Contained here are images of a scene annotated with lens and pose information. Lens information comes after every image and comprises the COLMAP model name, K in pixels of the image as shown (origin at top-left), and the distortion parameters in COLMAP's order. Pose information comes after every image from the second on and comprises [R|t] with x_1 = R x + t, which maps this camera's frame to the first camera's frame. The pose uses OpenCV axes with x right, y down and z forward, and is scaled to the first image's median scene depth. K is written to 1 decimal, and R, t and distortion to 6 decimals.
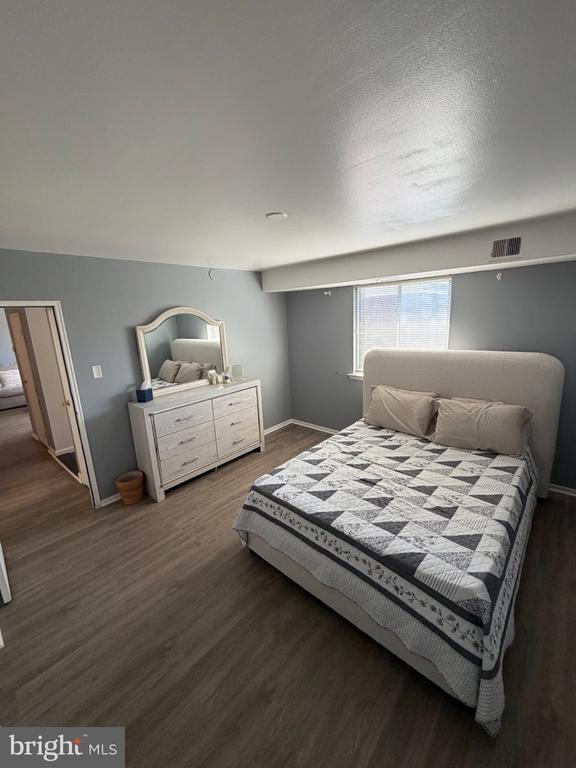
lens RADIAL K [[305.9, 0, 287.7], [0, 305.9, 383.1], [0, 0, 1]] dist [-0.001797, -0.000083]
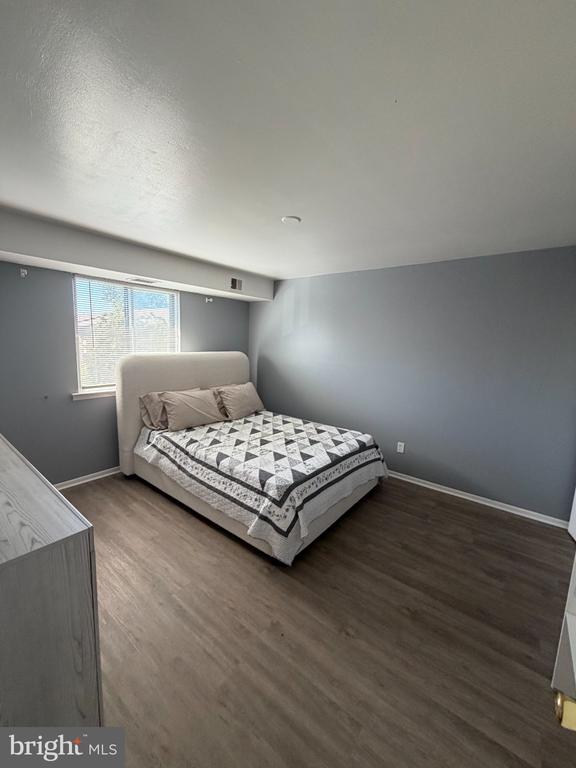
lens RADIAL K [[305.9, 0, 290.1], [0, 305.9, 383.2], [0, 0, 1]] dist [-0.001797, -0.000083]
pose [[-0.082255, -0.099535, 0.991628, -1.012423], [0.180269, 0.977101, 0.113030, -0.078318], [-0.980172, 0.188057, -0.062428, 1.001500]]
